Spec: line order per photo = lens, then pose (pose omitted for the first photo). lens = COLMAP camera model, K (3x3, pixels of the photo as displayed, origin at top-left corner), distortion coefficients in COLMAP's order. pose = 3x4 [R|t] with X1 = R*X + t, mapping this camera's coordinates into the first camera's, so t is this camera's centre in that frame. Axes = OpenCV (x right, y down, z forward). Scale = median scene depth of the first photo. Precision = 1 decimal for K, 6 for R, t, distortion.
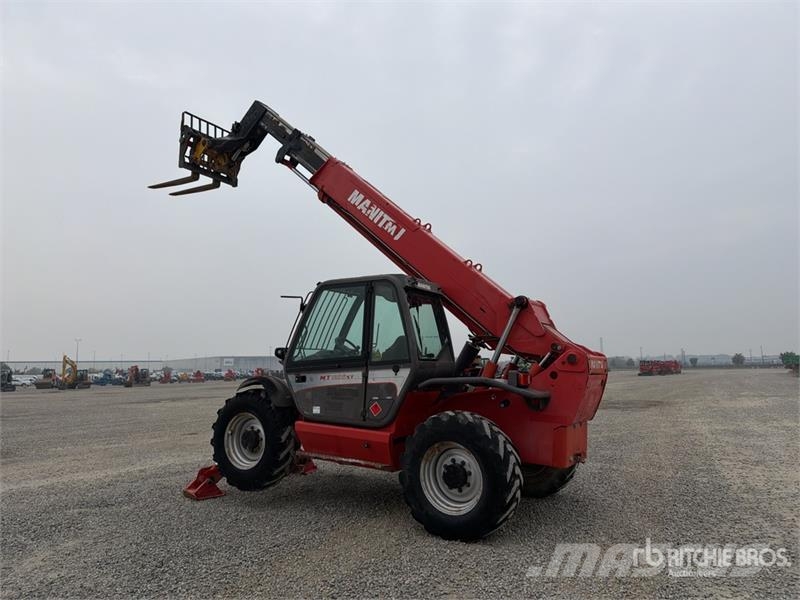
lens RADIAL K [[564.9, 0, 402.0], [0, 564.9, 297.7], [0, 0, 1]] dist [0.057617, -0.067393]
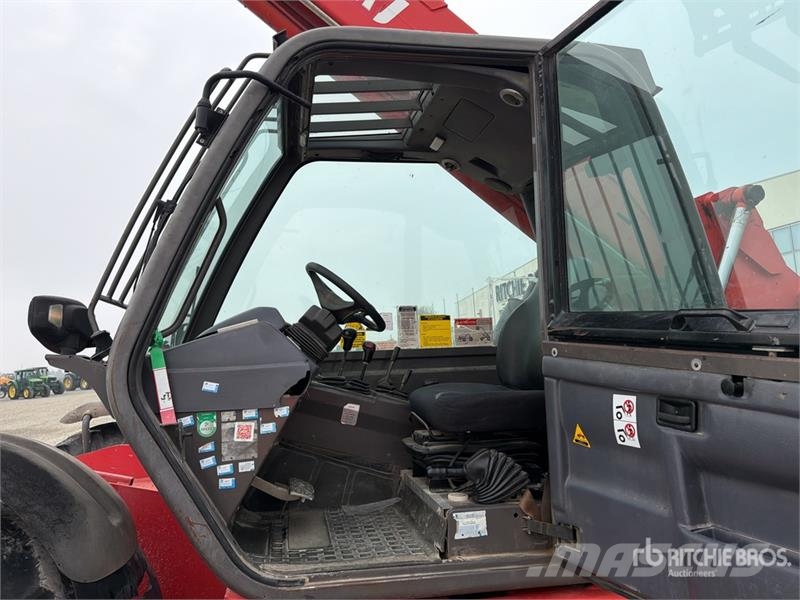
lens RADIAL K [[564.9, 0, 396.6], [0, 564.9, 305.9], [0, 0, 1]] dist [0.057617, -0.067393]
pose [[0.736677, 0.021699, 0.675897, -0.273347], [-0.028436, 0.999595, -0.001097, 0.090728], [-0.675647, -0.018412, 0.736995, 0.769689]]
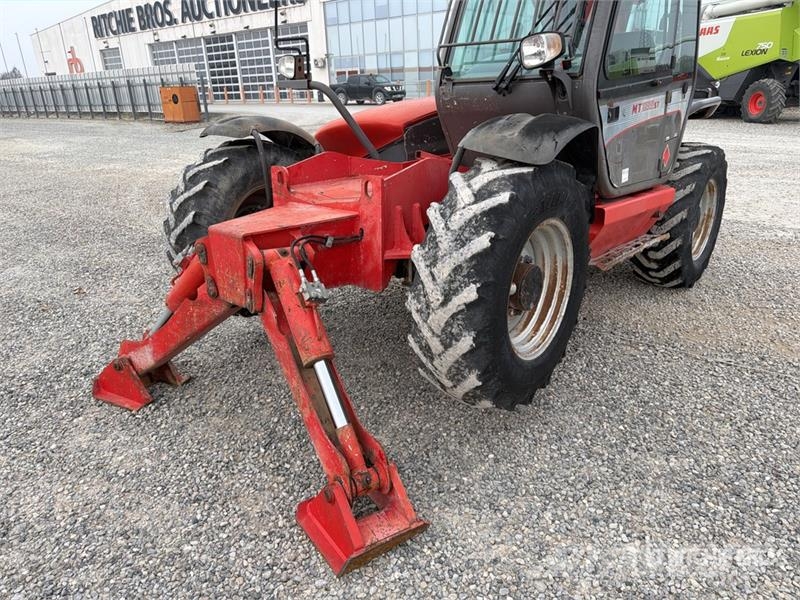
lens RADIAL K [[564.9, 0, 406.1], [0, 564.9, 301.5], [0, 0, 1]] dist [0.057617, -0.067393]
pose [[0.146736, -0.341673, 0.928293, -0.654187], [-0.093414, 0.929471, 0.356872, 0.131143], [-0.984755, -0.139081, 0.104470, 1.061245]]
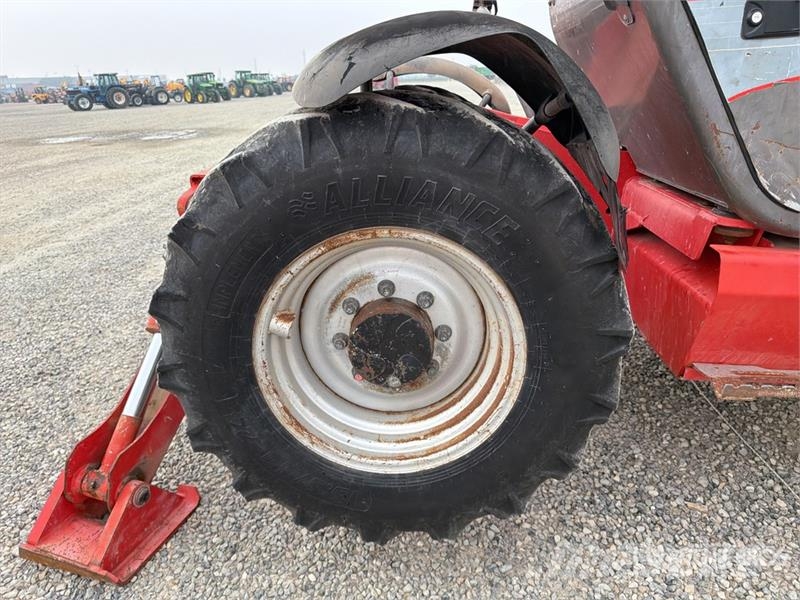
lens RADIAL K [[564.9, 0, 399.6], [0, 564.9, 304.2], [0, 0, 1]] dist [0.057617, -0.067393]
pose [[0.877681, -0.191832, 0.439177, -0.363528], [-0.036962, 0.886568, 0.461120, 0.141300], [-0.477817, -0.420949, 0.771033, 0.859254]]
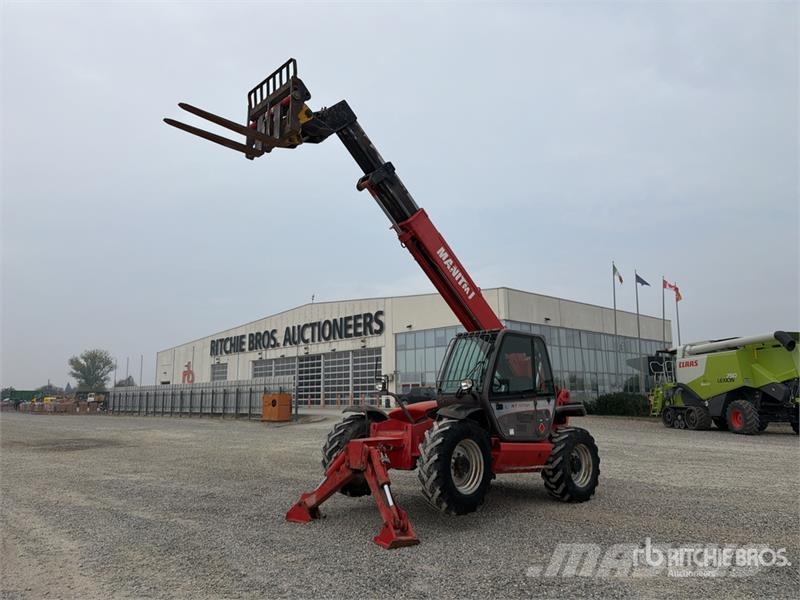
lens RADIAL K [[564.9, 0, 407.8], [0, 564.9, 296.5], [0, 0, 1]] dist [0.057617, -0.067393]
pose [[0.248362, 0.182839, 0.951255, -1.382897], [-0.116263, 0.980552, -0.158115, 0.122566], [-0.961665, -0.071326, 0.264789, 0.858004]]
